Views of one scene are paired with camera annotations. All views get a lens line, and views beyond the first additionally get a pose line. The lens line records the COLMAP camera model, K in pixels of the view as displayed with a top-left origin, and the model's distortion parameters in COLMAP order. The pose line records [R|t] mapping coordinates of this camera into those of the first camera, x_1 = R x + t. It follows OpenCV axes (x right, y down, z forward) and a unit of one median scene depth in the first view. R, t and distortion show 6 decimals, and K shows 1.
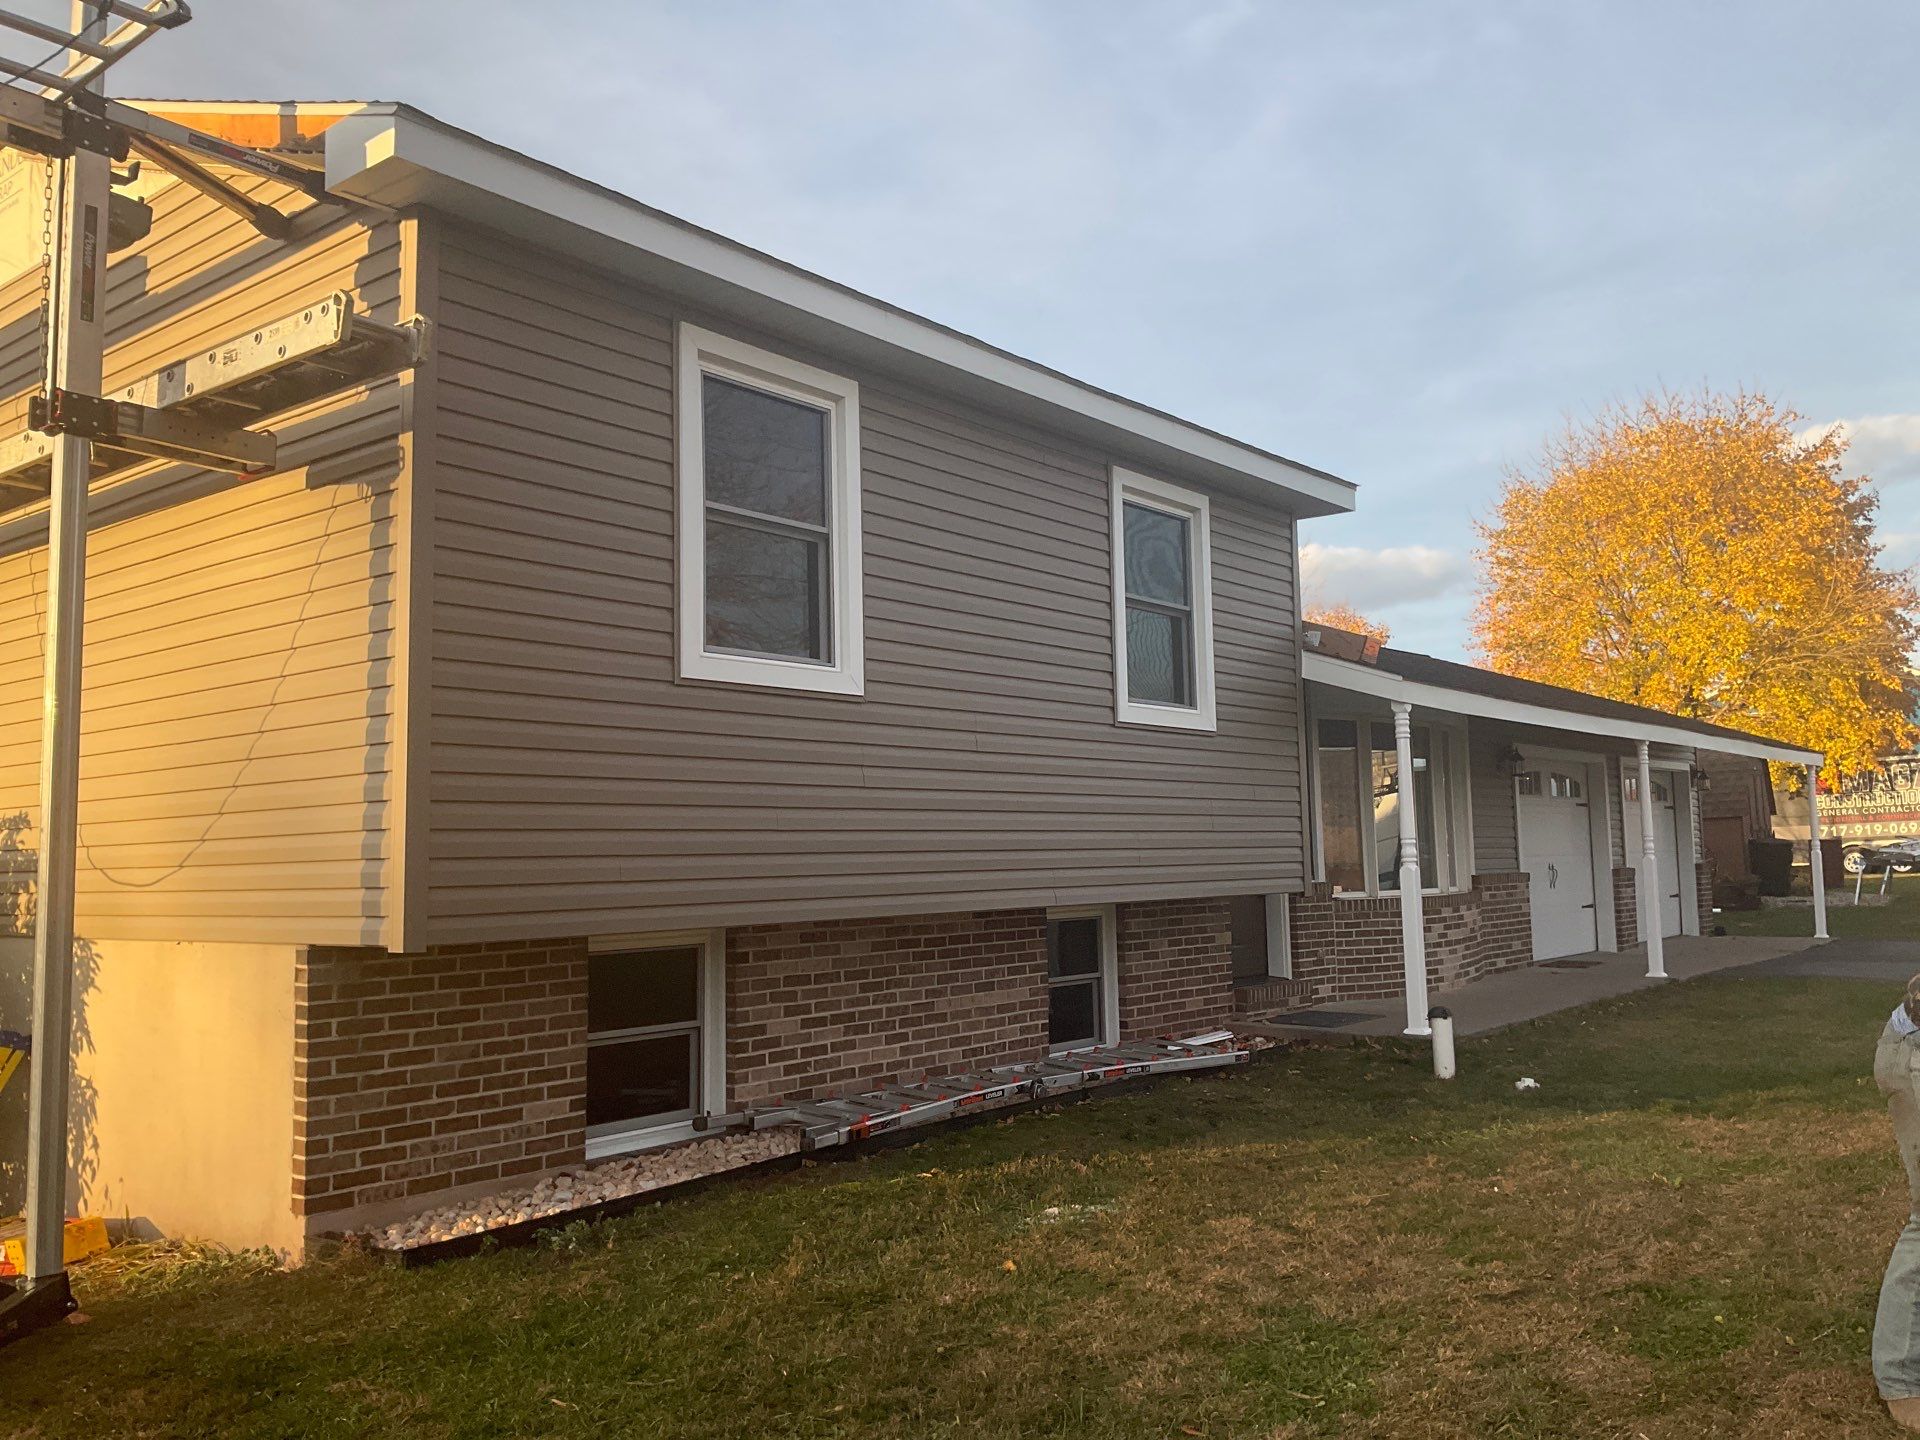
lens RADIAL K [[1584.5, 0, 960.0], [0, 1584.5, 720.0], [0, 0, 1]] dist [0.146336, -0.329114]
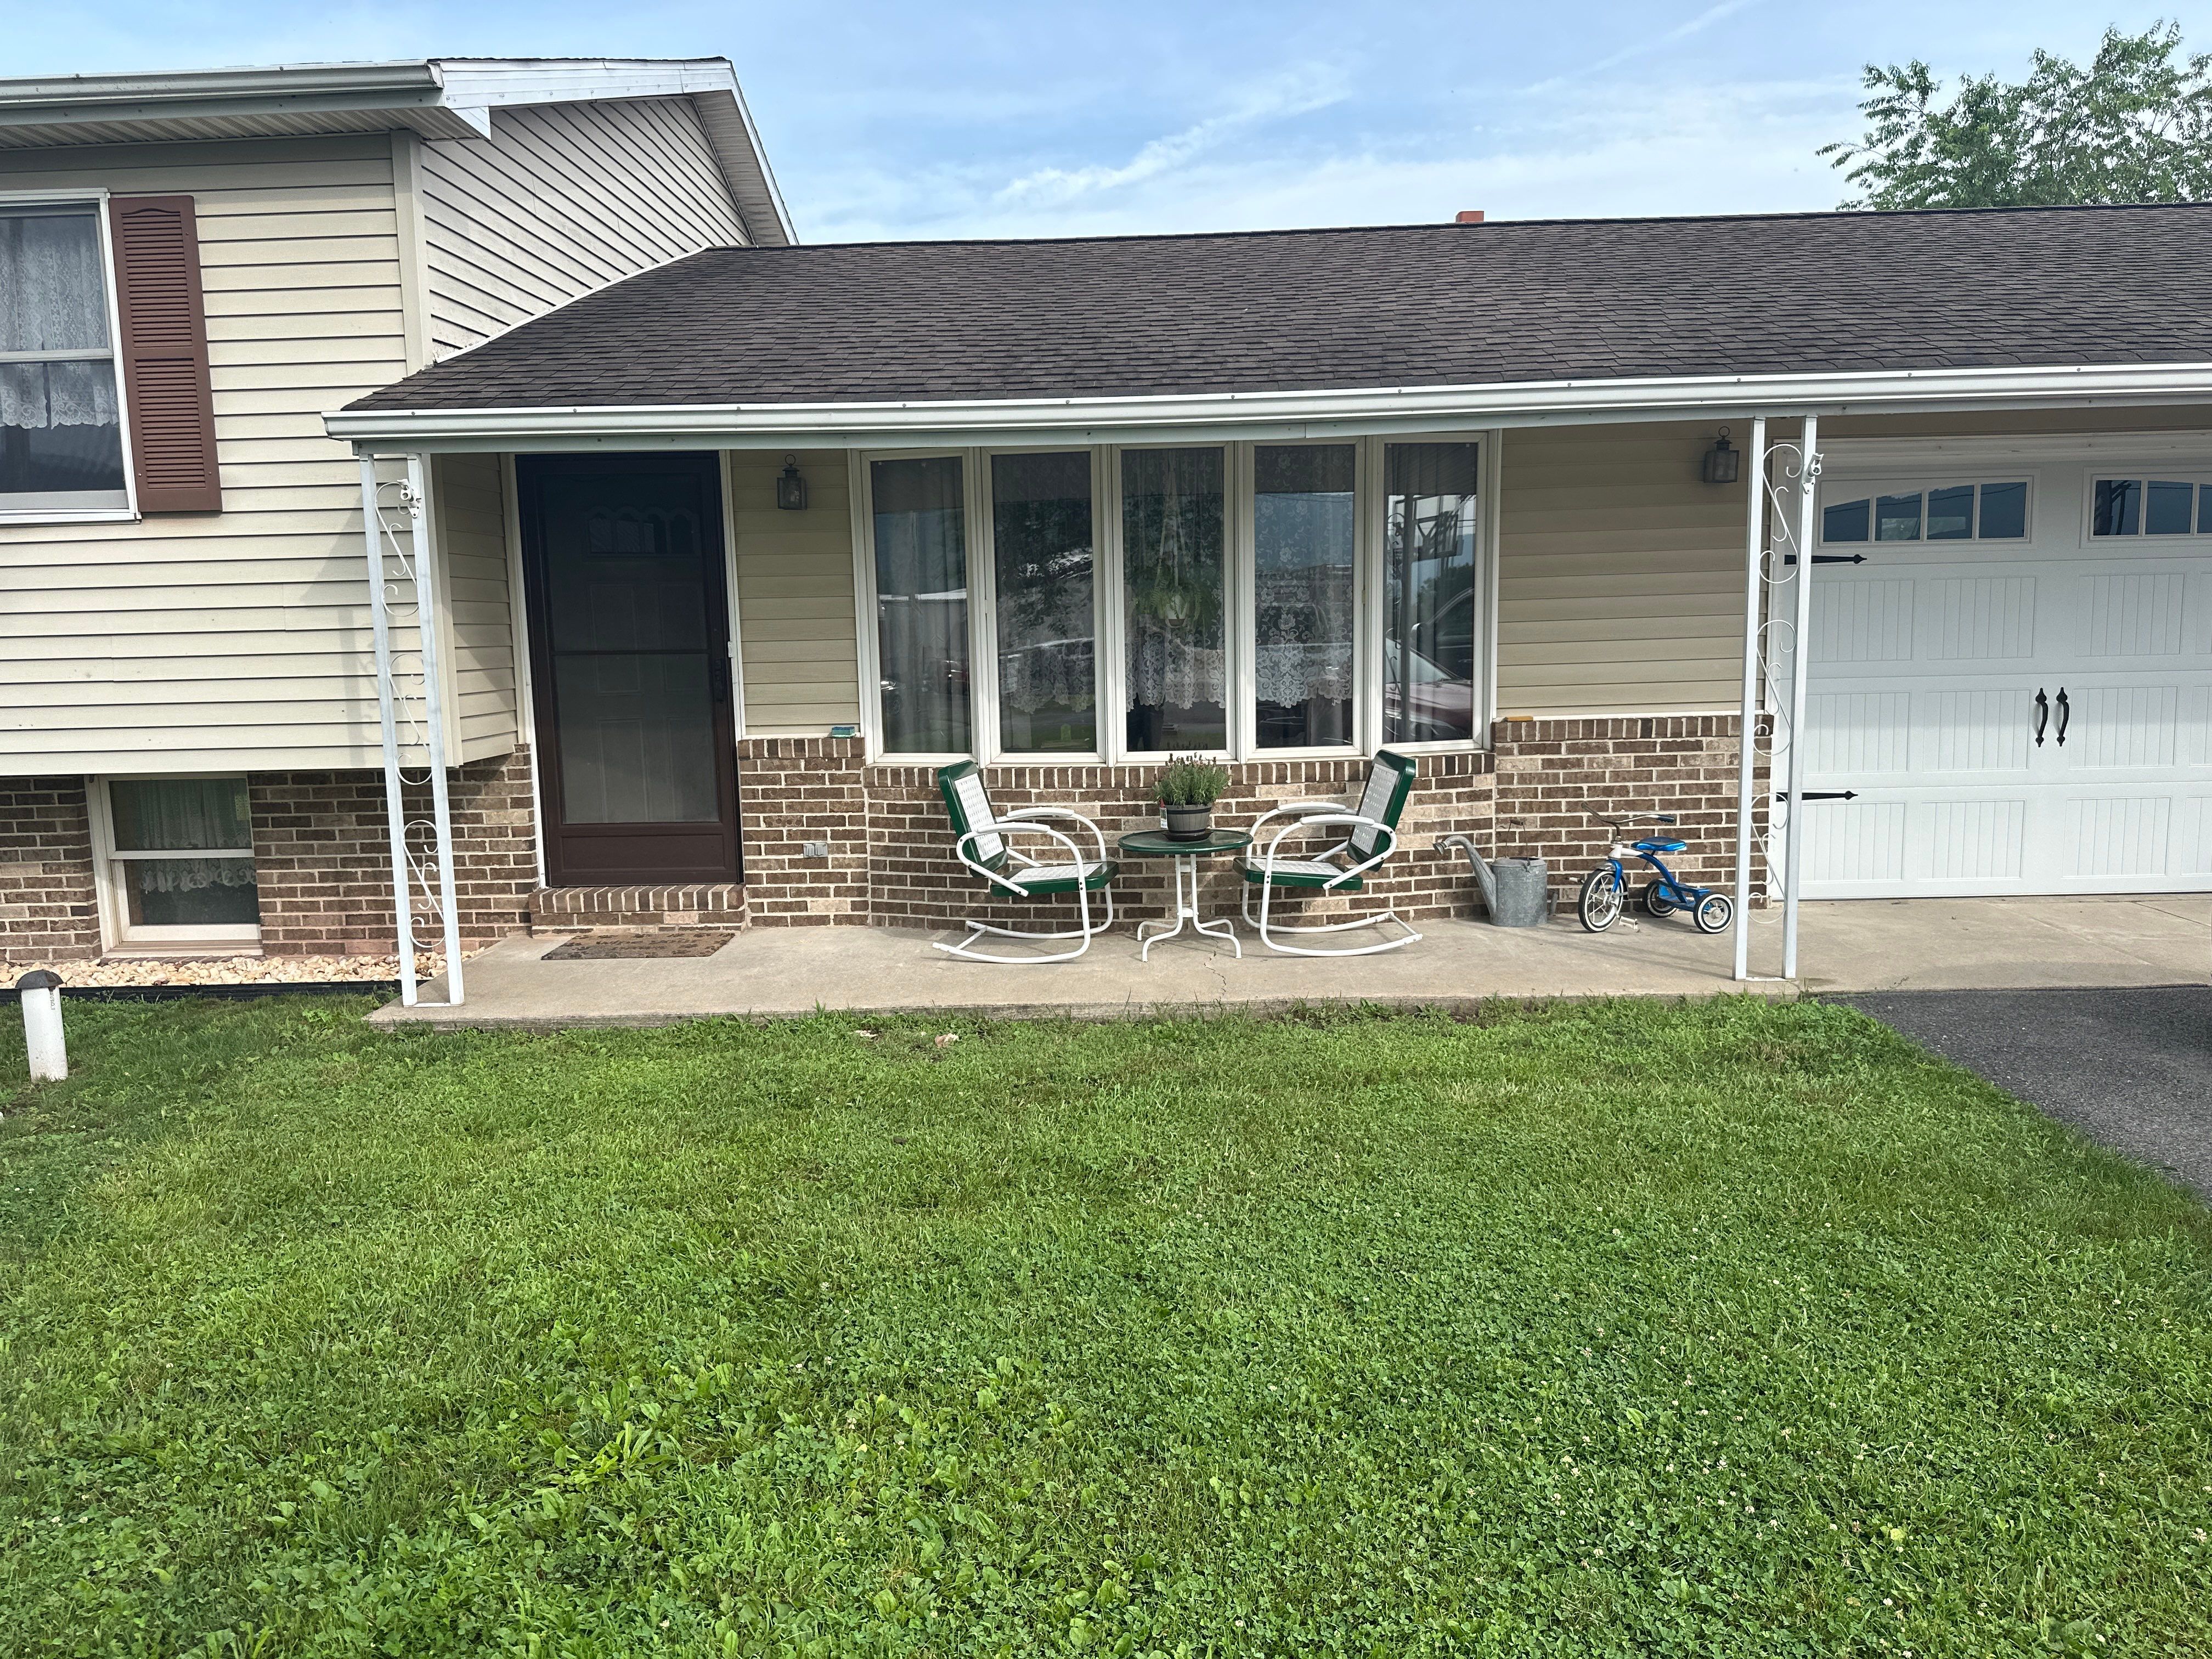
lens RADIAL K [[1540.1, 0, 1106.0], [0, 1540.1, 829.5], [0, 0, 1]] dist [0.163212, -0.278331]
pose [[0.612415, 0.114971, -0.782131, 1.064953], [0.079730, 0.975341, 0.205801, 0.028990], [0.786506, -0.188394, 0.588147, 1.003483]]
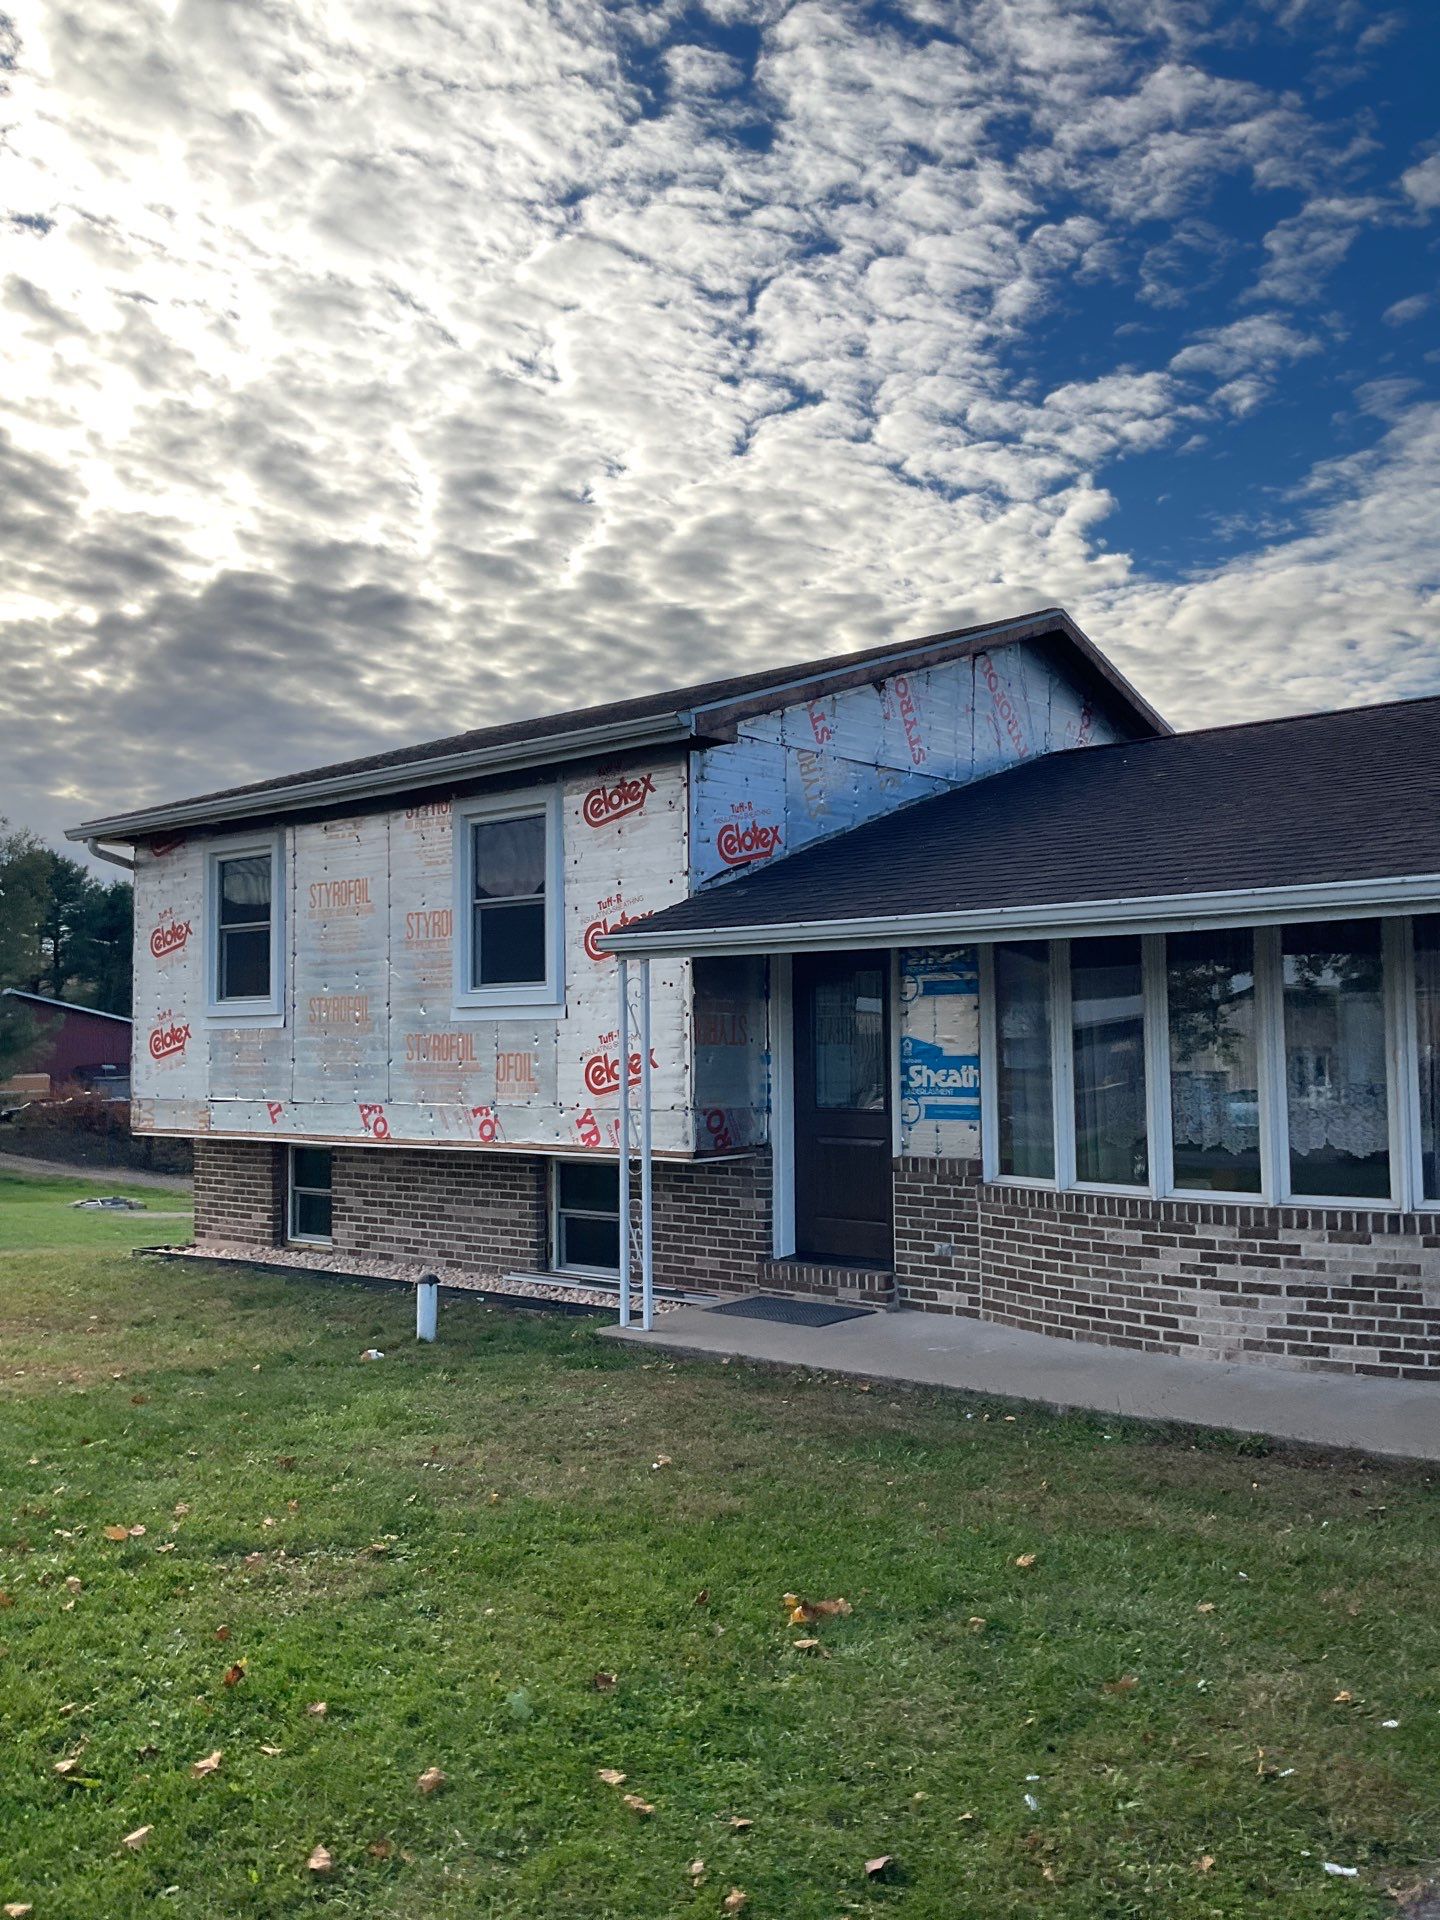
lens RADIAL K [[1584.5, 0, 720.0], [0, 1584.5, 960.0], [0, 0, 1]] dist [0.146336, -0.329114]
pose [[-0.029542, -0.030728, -0.999091, 1.389444], [0.101297, 0.994290, -0.033576, 0.027969], [0.994418, -0.102196, -0.026260, 1.272082]]
